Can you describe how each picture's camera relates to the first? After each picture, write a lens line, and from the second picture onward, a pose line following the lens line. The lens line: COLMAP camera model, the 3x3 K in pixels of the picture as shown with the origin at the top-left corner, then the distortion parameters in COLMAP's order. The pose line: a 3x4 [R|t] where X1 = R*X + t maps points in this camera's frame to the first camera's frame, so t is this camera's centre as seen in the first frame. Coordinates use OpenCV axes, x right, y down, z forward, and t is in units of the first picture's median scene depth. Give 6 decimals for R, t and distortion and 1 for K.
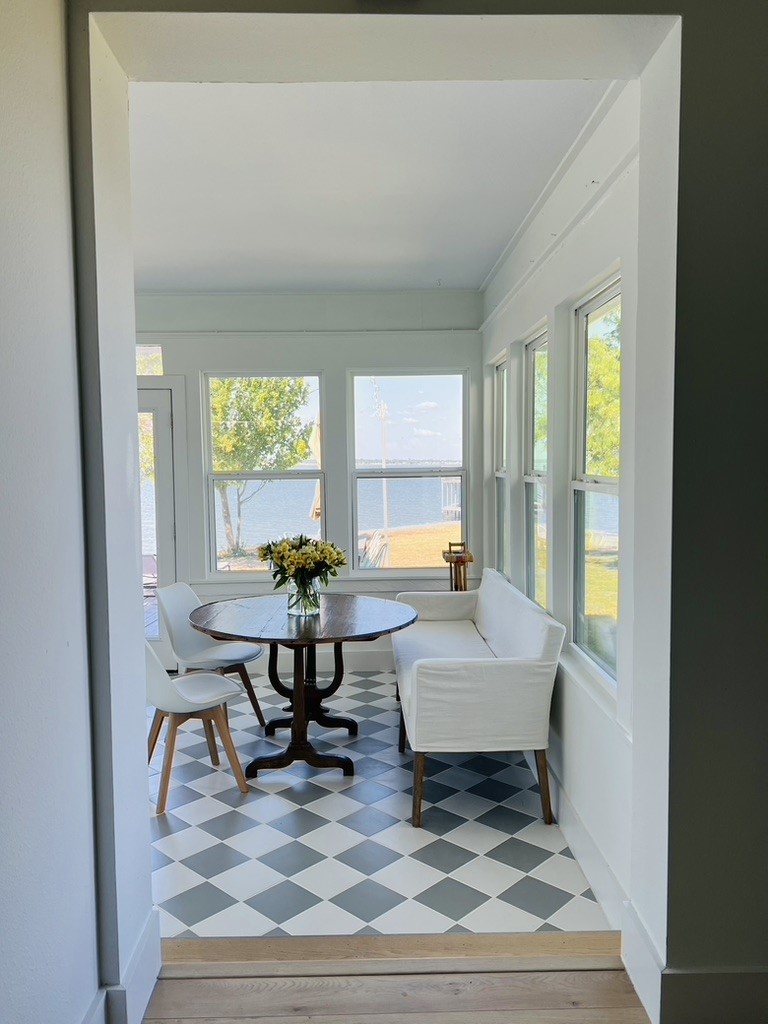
lens RADIAL K [[769.0, 0, 376.8], [0, 769.0, 507.6], [0, 0, 1]] dist [0.062088, -0.076963]
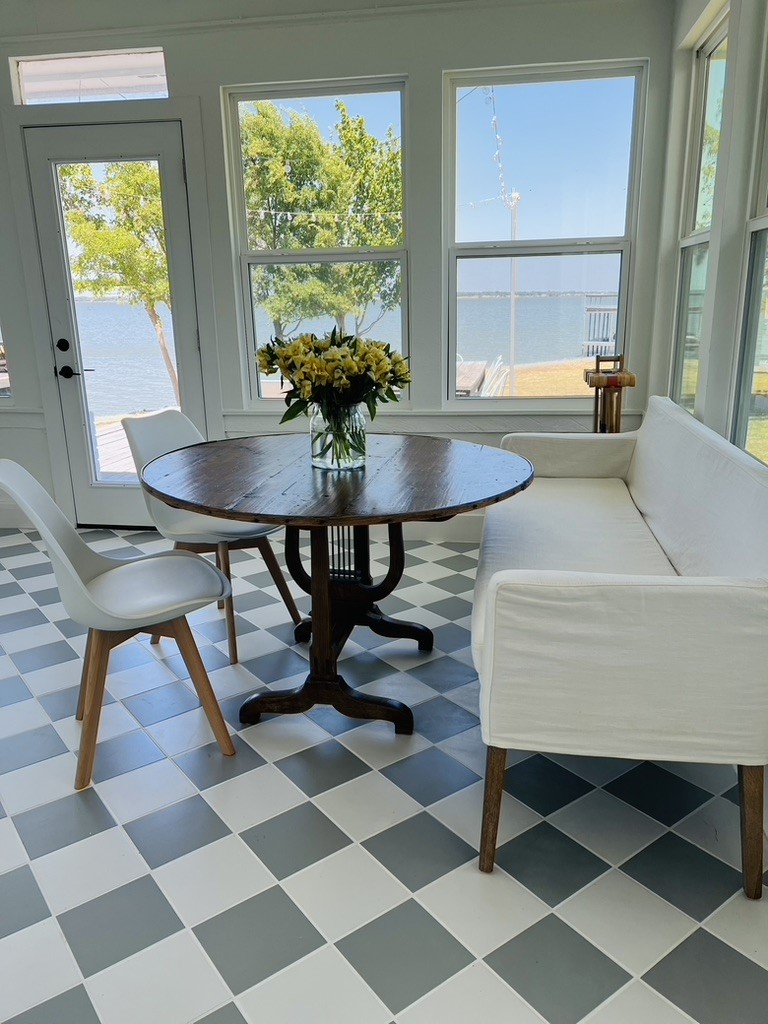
lens RADIAL K [[767.8, 0, 378.7], [0, 767.8, 517.7], [0, 0, 1]] dist [0.033603, -0.030713]
pose [[0.986074, 0.038435, -0.161807, 0.030432], [-0.002137, 0.975777, 0.218756, 0.043543], [0.166295, -0.215364, 0.962270, 0.393845]]
